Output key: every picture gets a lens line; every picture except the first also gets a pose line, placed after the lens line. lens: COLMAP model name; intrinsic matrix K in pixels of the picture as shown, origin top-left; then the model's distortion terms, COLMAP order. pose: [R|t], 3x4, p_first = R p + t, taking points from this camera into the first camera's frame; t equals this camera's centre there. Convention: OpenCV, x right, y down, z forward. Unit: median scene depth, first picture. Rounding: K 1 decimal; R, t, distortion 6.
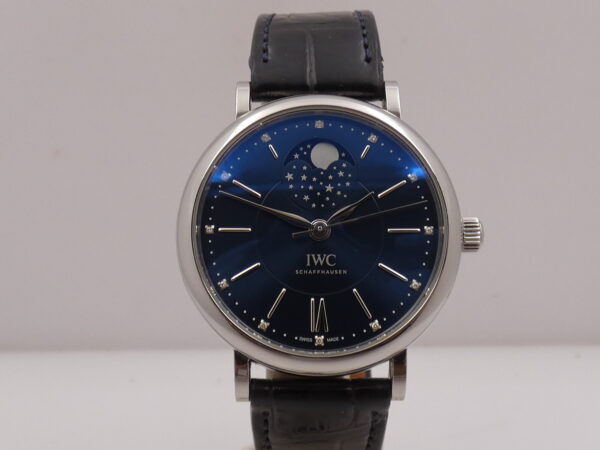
lens RADIAL K [[931.0, 0, 300.0], [0, 931.0, 225.0], [0, 0, 1]] dist [-0.005411, -0.041945]
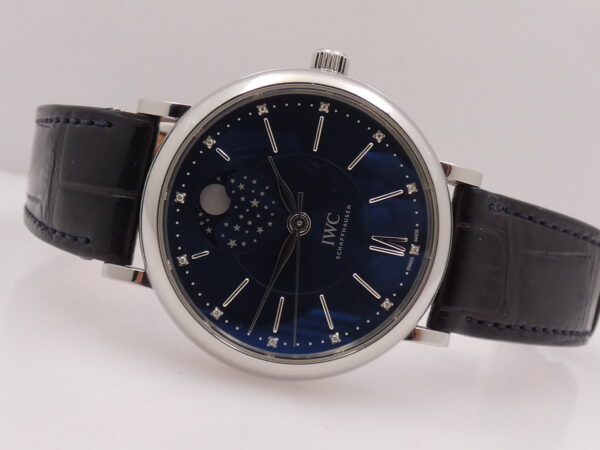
lens RADIAL K [[931.0, 0, 300.0], [0, 931.0, 225.0], [0, 0, 1]] dist [-0.005411, -0.041945]
pose [[0.212635, -0.976756, 0.027105, -0.004511], [0.947761, 0.212914, 0.237524, -0.207655], [-0.237774, -0.024817, 0.971004, 0.115958]]
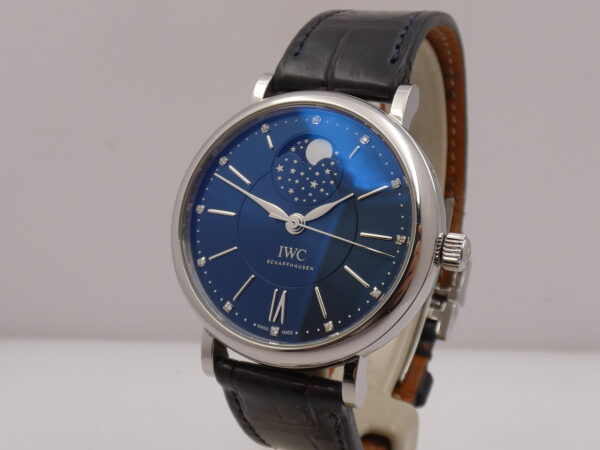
lens RADIAL K [[931.0, 0, 300.0], [0, 931.0, 225.0], [0, 0, 1]] dist [-0.005411, -0.041945]
pose [[0.920771, 0.137678, -0.364999, 0.391499], [-0.135696, 0.990259, 0.031211, -0.025404], [0.365741, 0.020791, 0.930484, 0.060243]]
